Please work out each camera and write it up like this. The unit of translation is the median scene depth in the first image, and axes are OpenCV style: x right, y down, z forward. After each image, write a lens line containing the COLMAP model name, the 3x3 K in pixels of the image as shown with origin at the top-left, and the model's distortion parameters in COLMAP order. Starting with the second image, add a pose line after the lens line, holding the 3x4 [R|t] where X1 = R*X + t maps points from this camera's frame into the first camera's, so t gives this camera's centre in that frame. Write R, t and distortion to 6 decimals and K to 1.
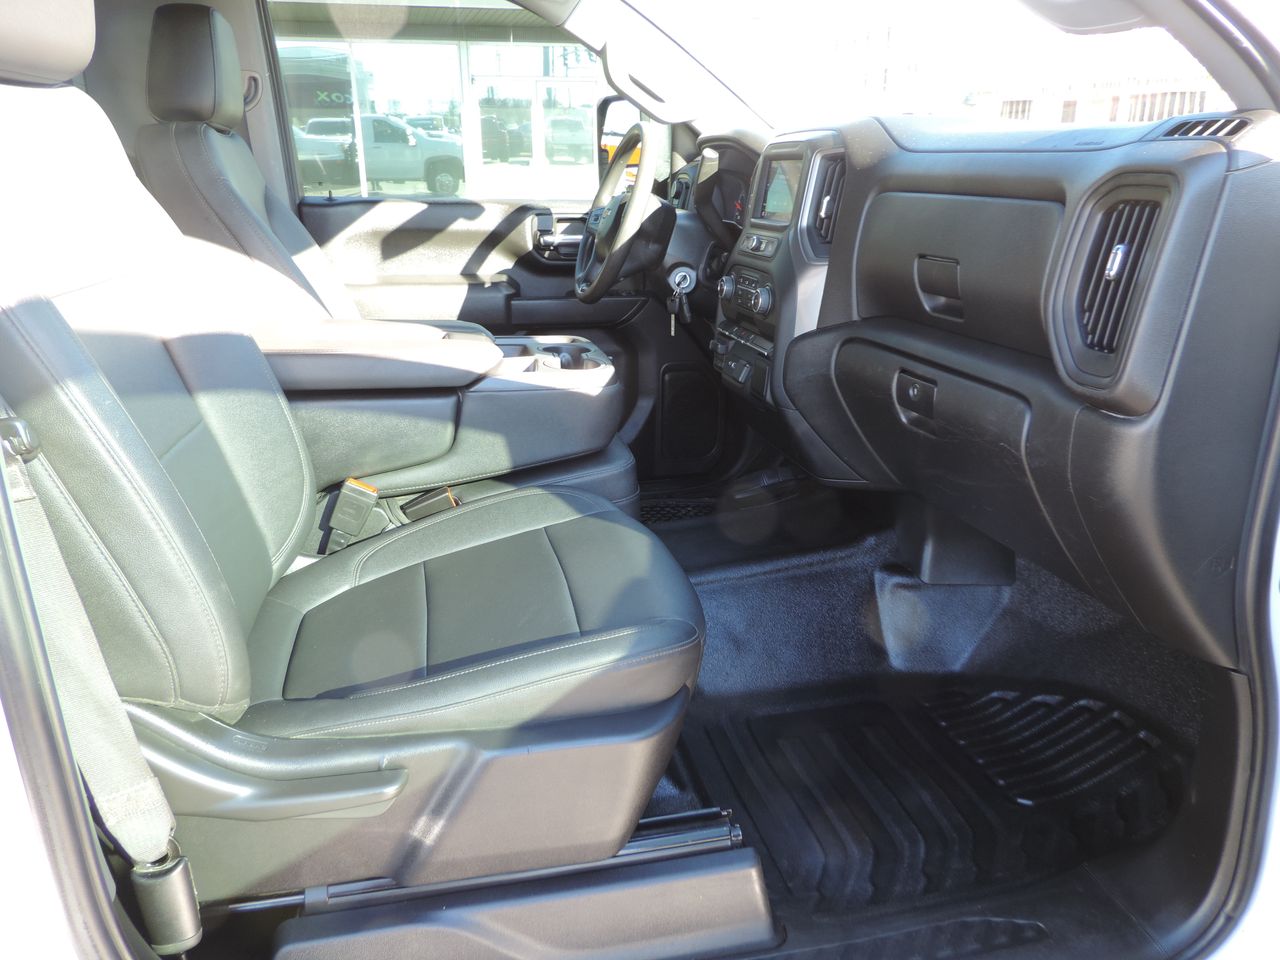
lens RADIAL K [[894.3, 0, 640.0], [0, 894.3, 480.0], [0, 0, 1]] dist [-0.058387, -0.000664]
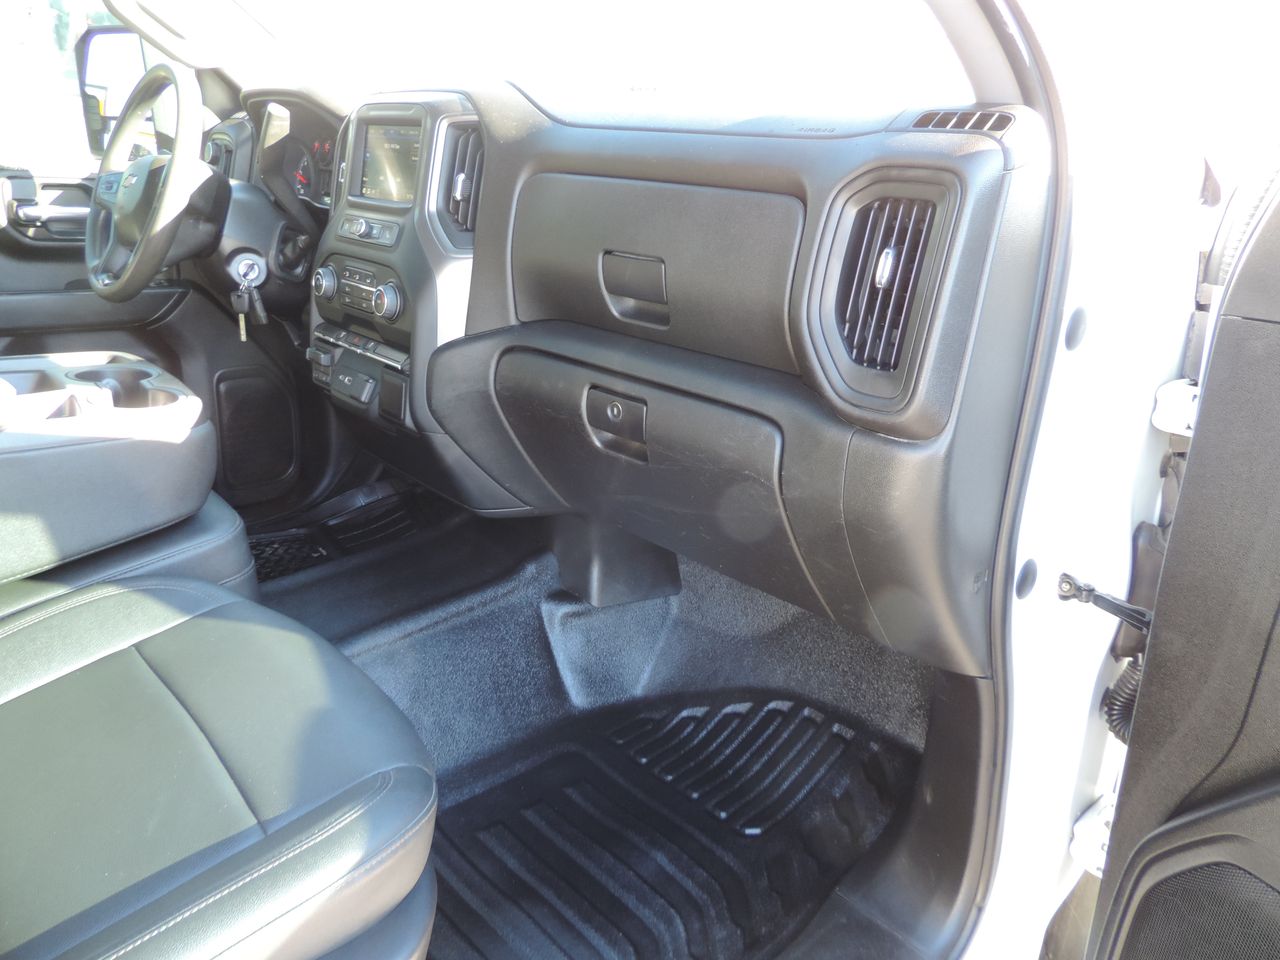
lens RADIAL K [[889.1, 0, 640.0], [0, 889.1, 480.0], [0, 0, 1]] dist [-0.035354, 0.010199]
pose [[0.863464, -0.113483, 0.491479, -0.076775], [0.099773, 0.993537, 0.054120, -0.061362], [-0.494444, 0.002306, 0.869206, 0.193026]]
